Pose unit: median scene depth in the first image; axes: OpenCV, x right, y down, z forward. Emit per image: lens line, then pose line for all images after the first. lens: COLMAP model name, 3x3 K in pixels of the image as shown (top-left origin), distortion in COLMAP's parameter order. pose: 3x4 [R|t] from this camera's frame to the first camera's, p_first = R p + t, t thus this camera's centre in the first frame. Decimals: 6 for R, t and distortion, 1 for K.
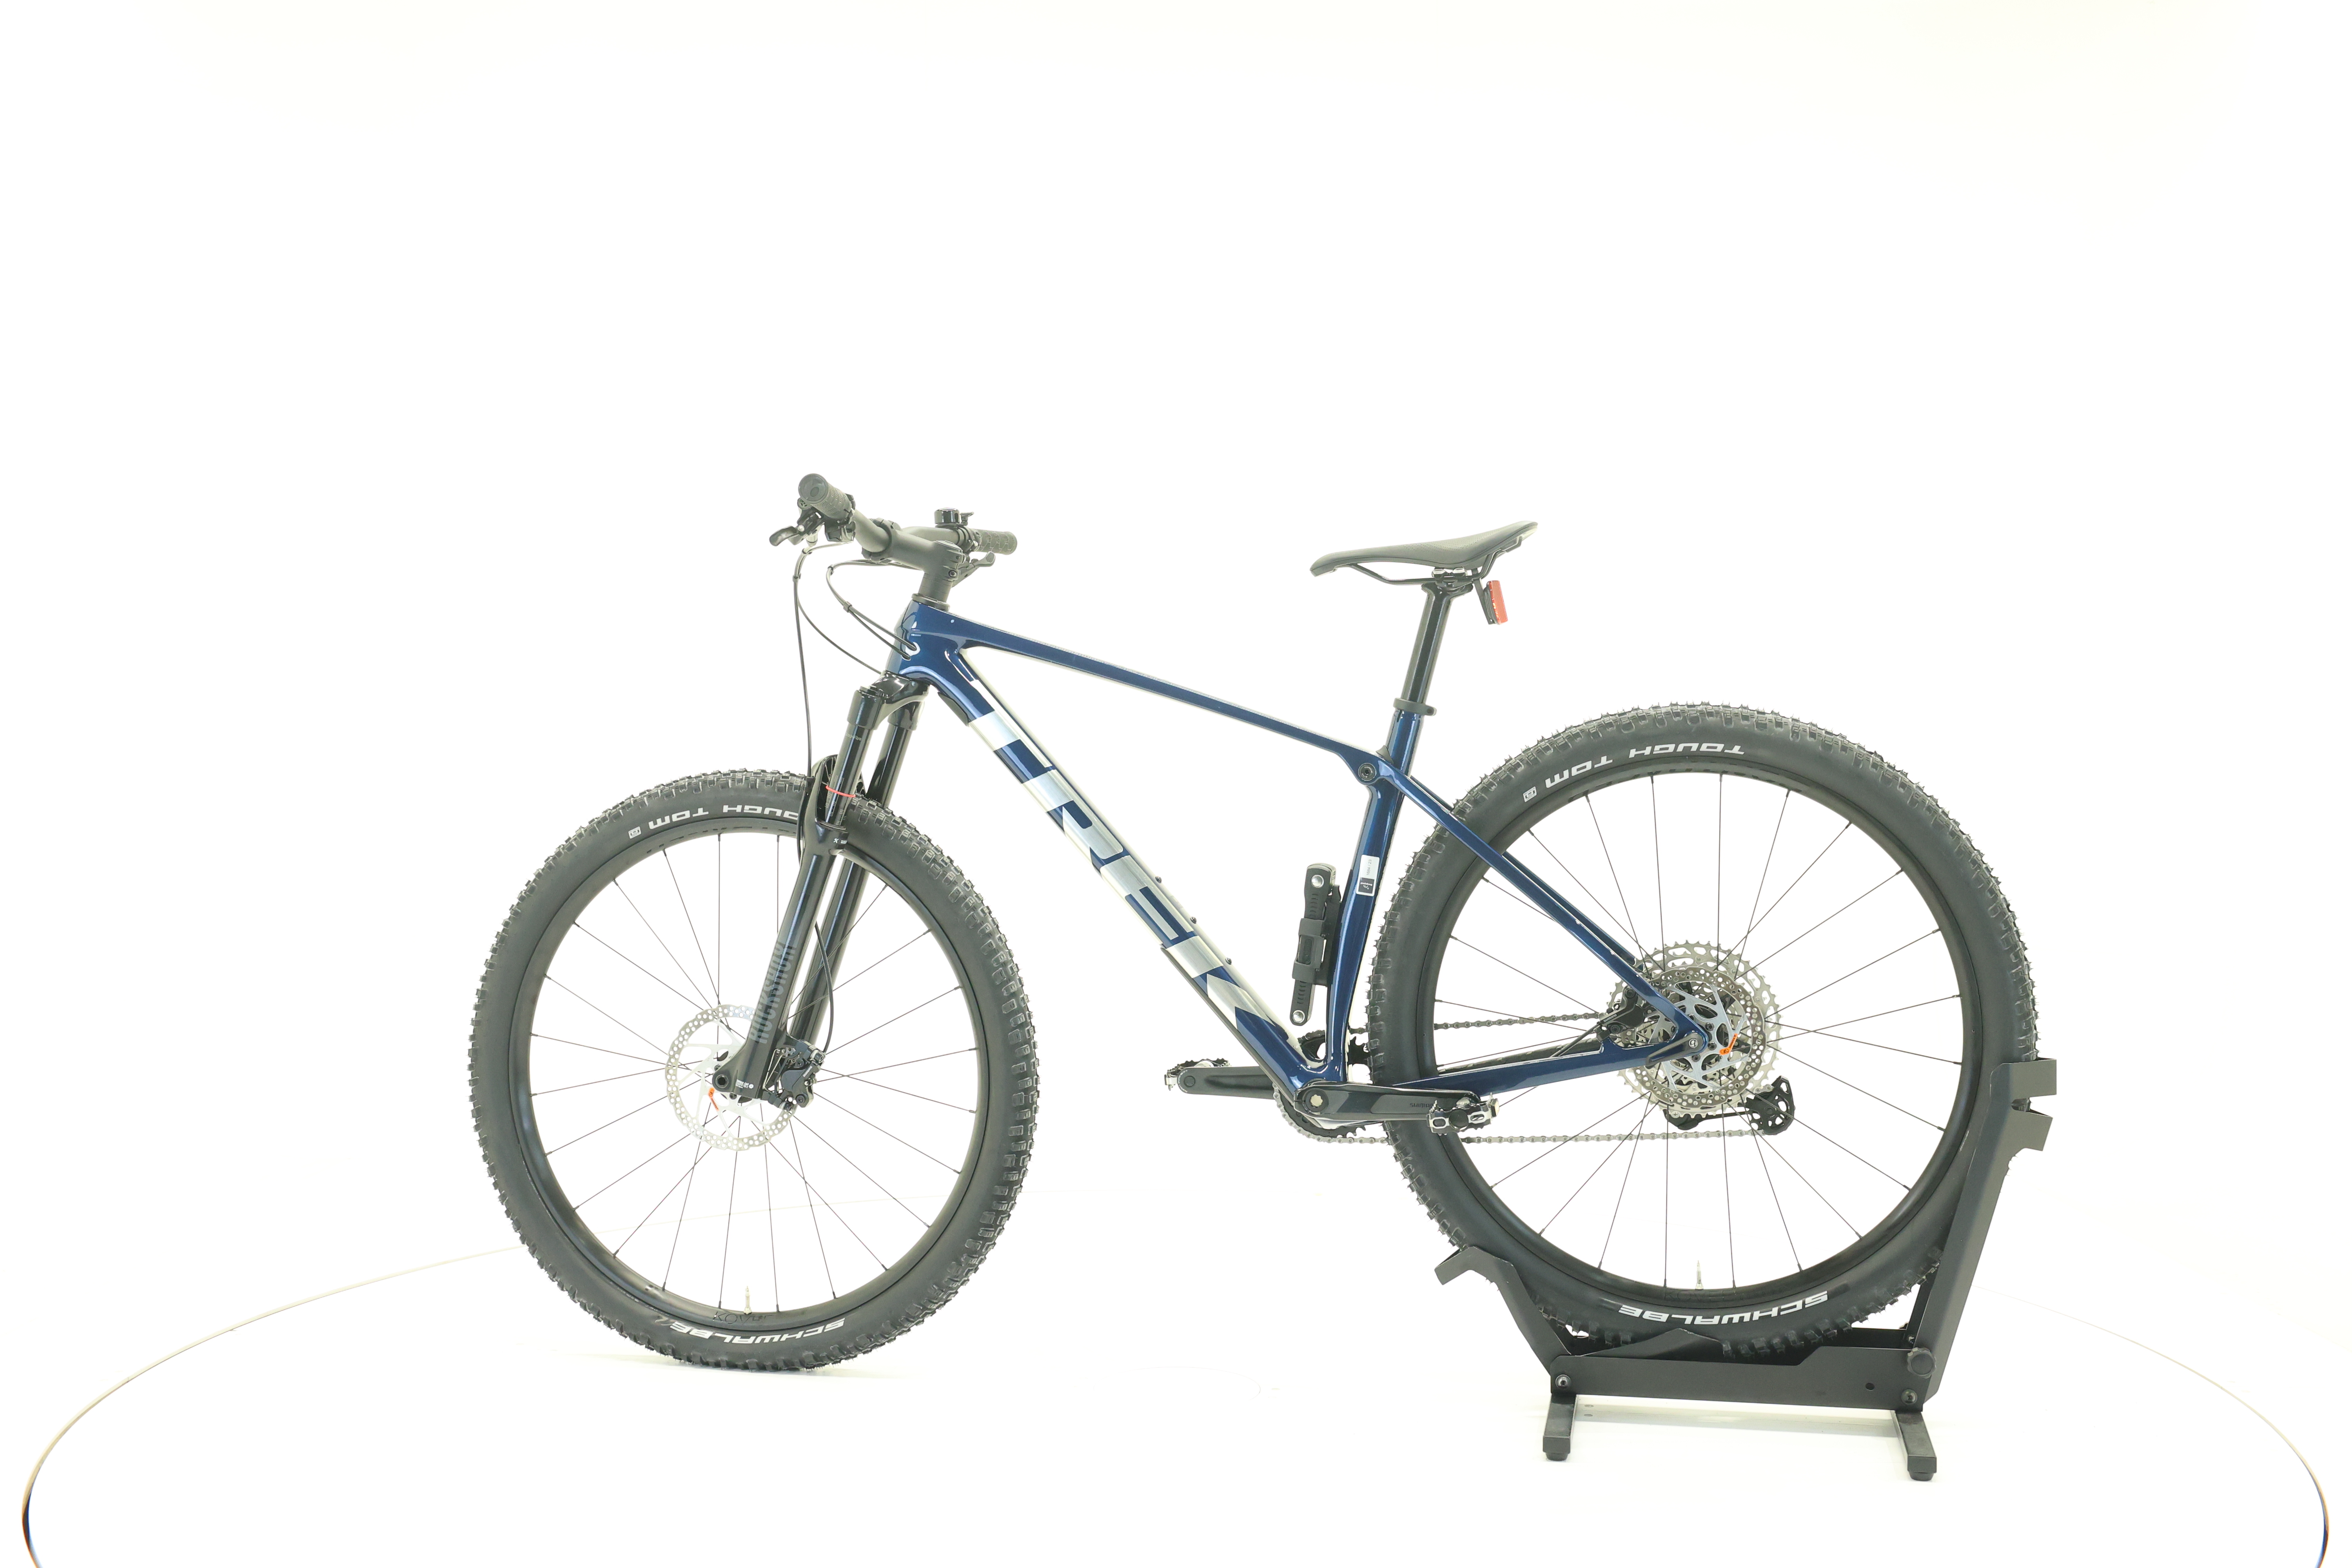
lens RADIAL K [[2482.1, 0, 1169.0], [0, 2482.1, 777.8], [0, 0, 1]] dist [-0.001332, 0.000000]
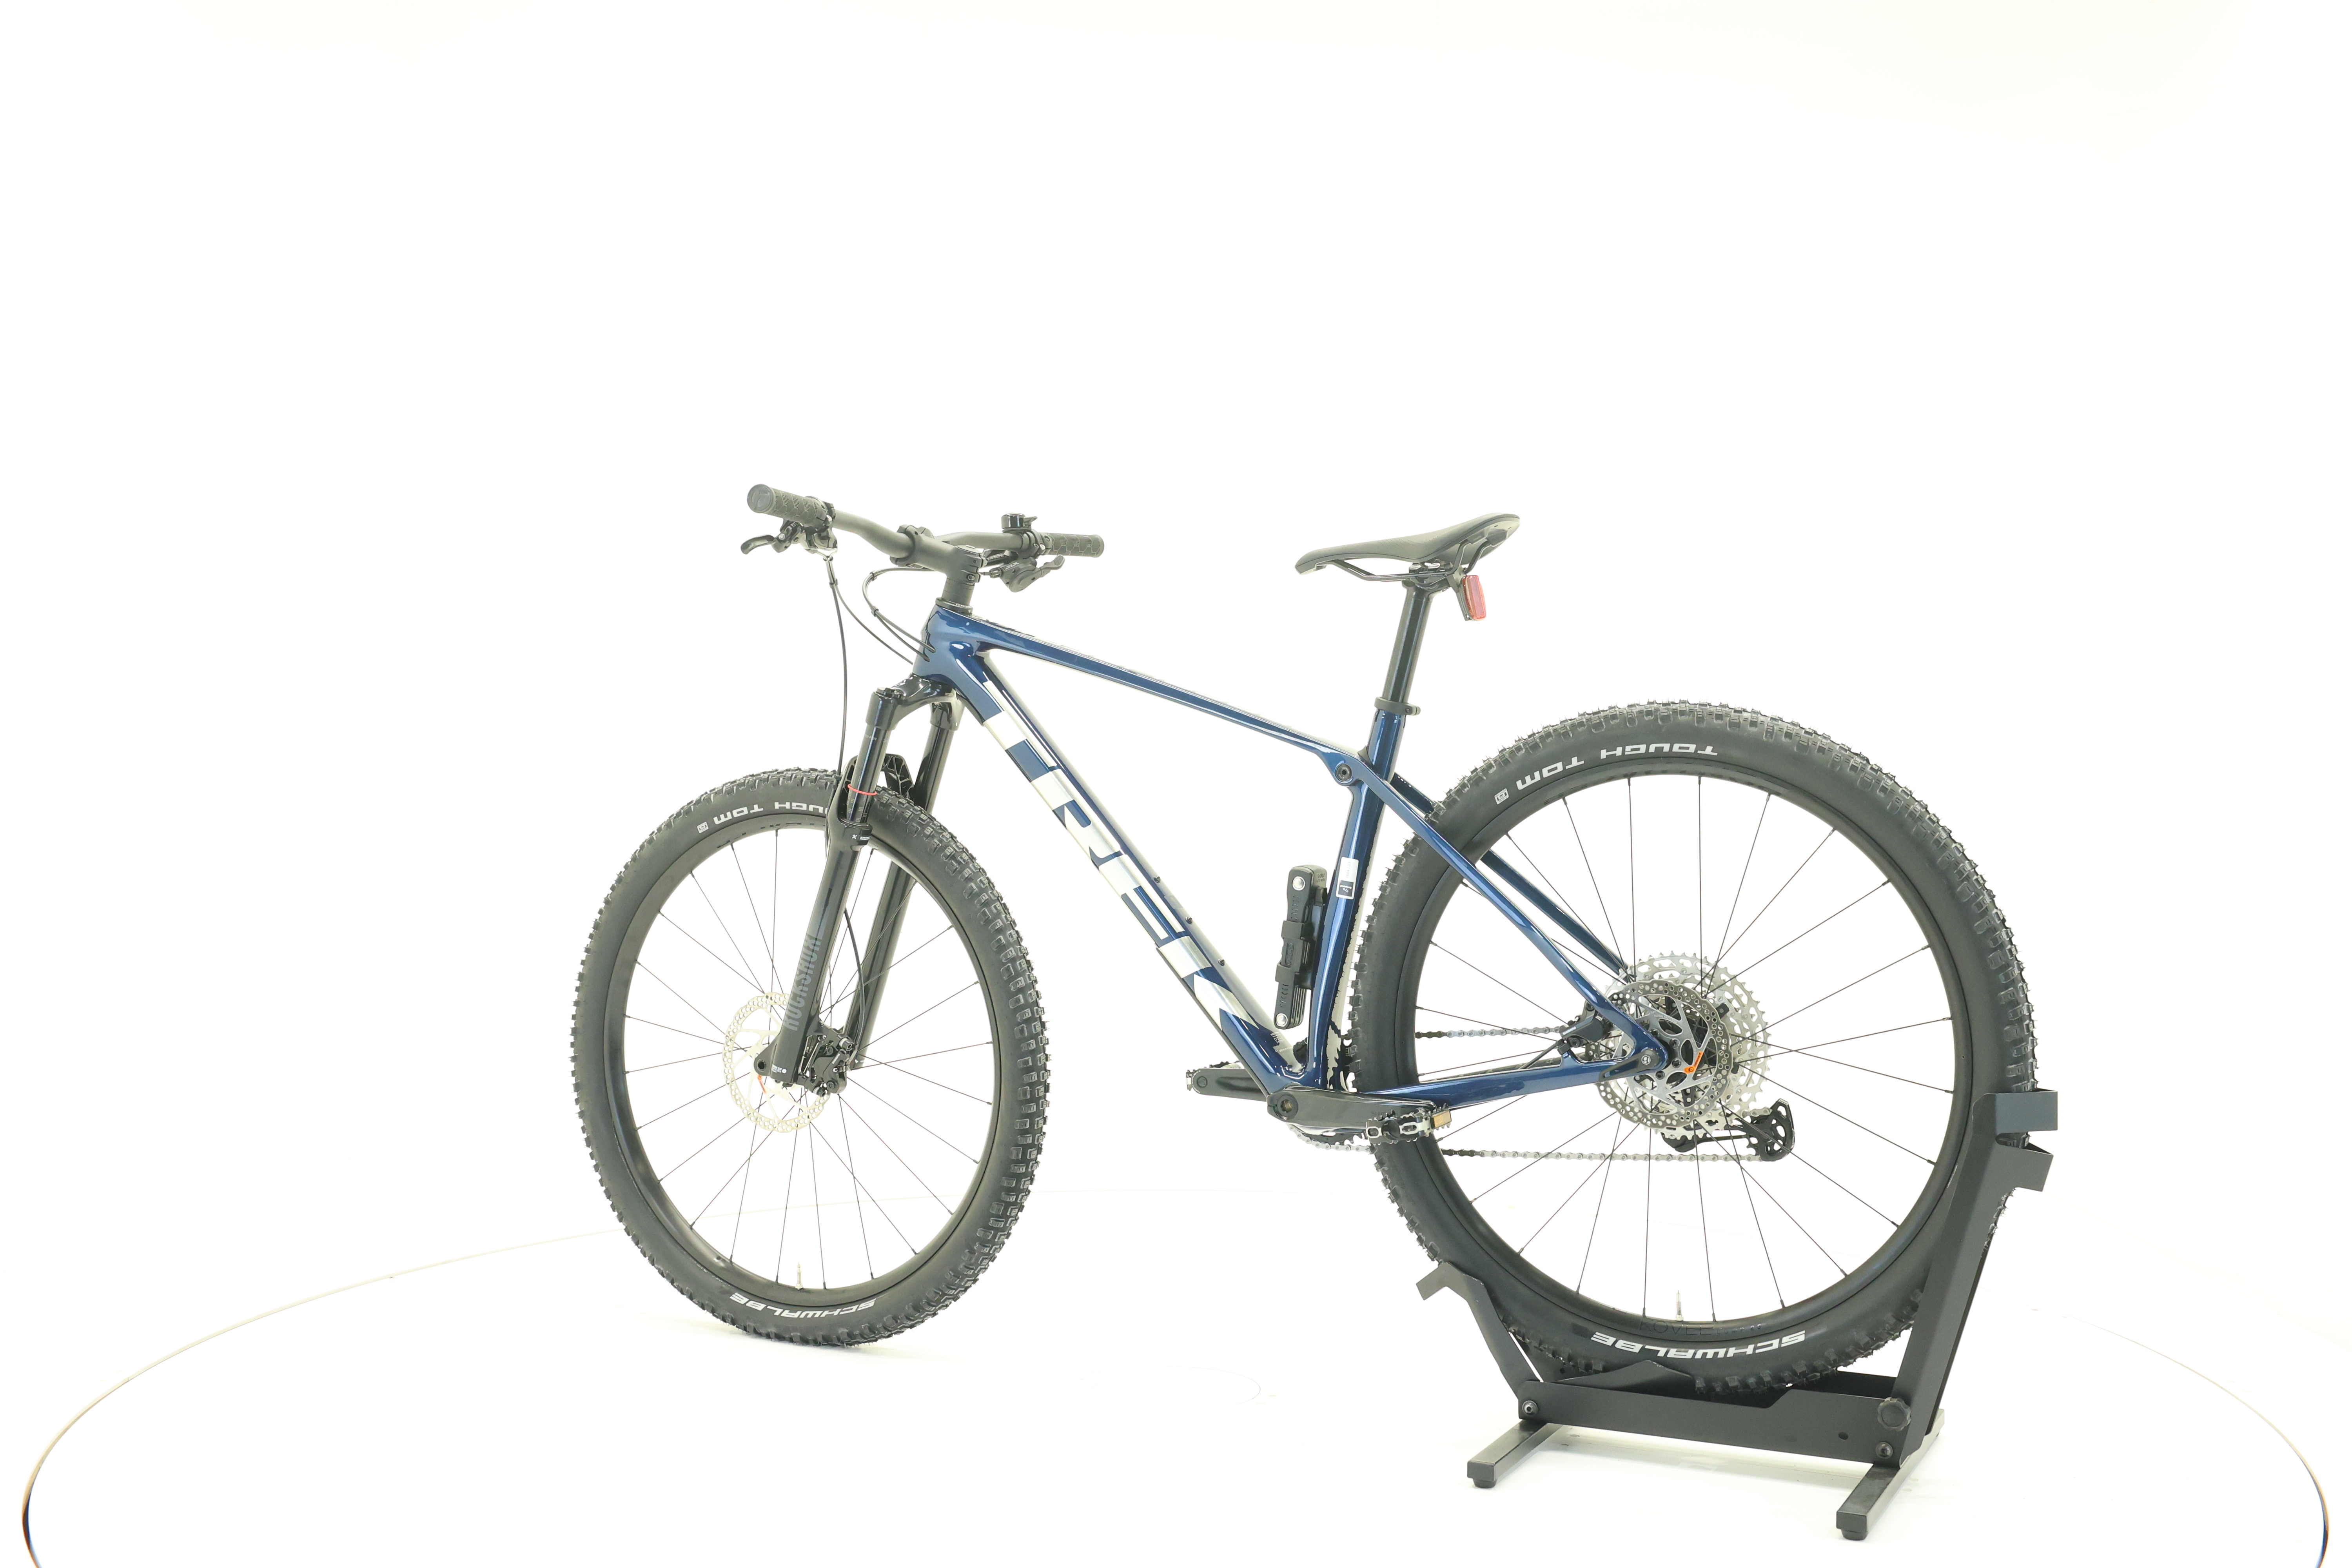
lens RADIAL K [[2482.1, 0, 1169.5], [0, 2482.1, 780.3], [0, 0, 1]] dist [-0.001332, 0.000000]
pose [[0.964335, 0.004643, -0.264645, 0.270853], [-0.004739, 0.999989, 0.000276, 0.000712], [0.264643, 0.000988, 0.964346, 0.035502]]
